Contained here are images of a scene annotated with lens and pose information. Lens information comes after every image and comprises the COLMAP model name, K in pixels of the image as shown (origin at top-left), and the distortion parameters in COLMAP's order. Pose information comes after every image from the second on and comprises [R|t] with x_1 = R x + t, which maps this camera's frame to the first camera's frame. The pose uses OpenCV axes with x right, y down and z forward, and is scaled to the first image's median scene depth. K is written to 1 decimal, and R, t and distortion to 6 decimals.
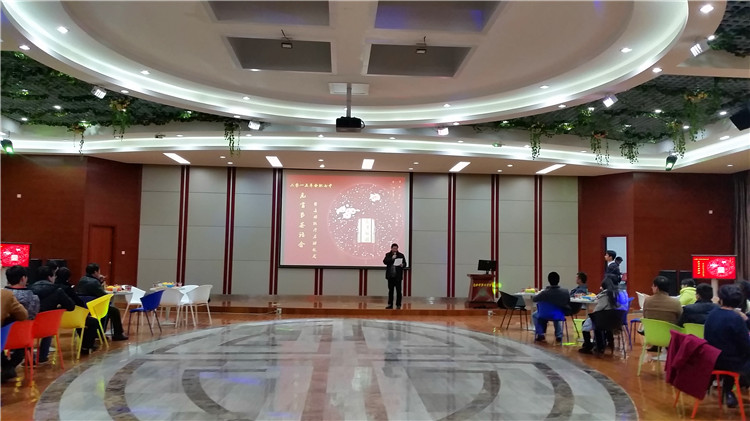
lens RADIAL K [[641.5, 0, 373.3], [0, 641.5, 211.7], [0, 0, 1]] dist [0.036325, -0.017160]
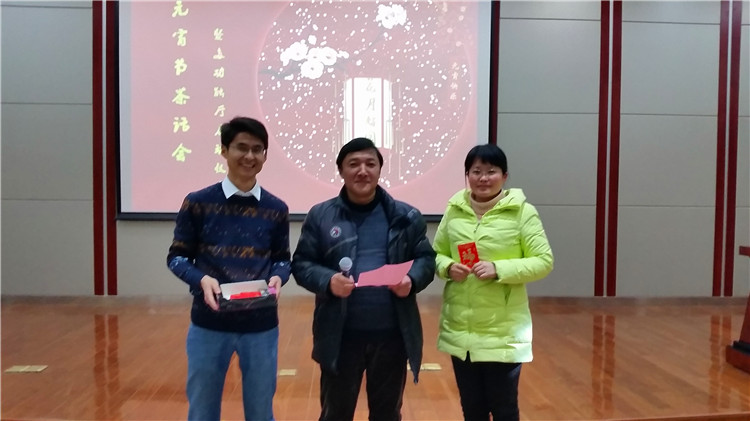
lens RADIAL K [[641.5, 0, 378.1], [0, 641.5, 217.8], [0, 0, 1]] dist [0.036325, -0.017160]
pose [[0.999329, -0.007187, -0.035923, 0.007064], [0.009828, 0.997218, 0.073892, 0.061441], [0.035292, -0.074195, 0.996619, 0.654415]]
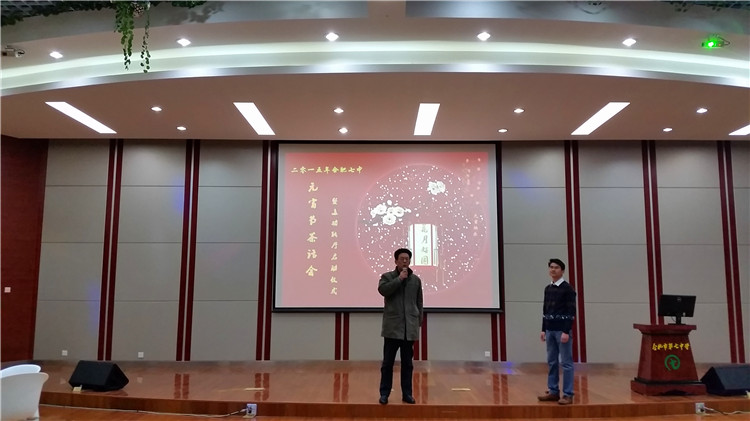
lens RADIAL K [[641.5, 0, 356.8], [0, 641.5, 191.0], [0, 0, 1]] dist [0.036325, -0.017160]
pose [[0.996377, -0.026549, -0.080794, -0.022778], [0.019341, 0.995869, -0.088719, 0.031266], [0.082816, 0.086835, 0.992774, 0.423443]]
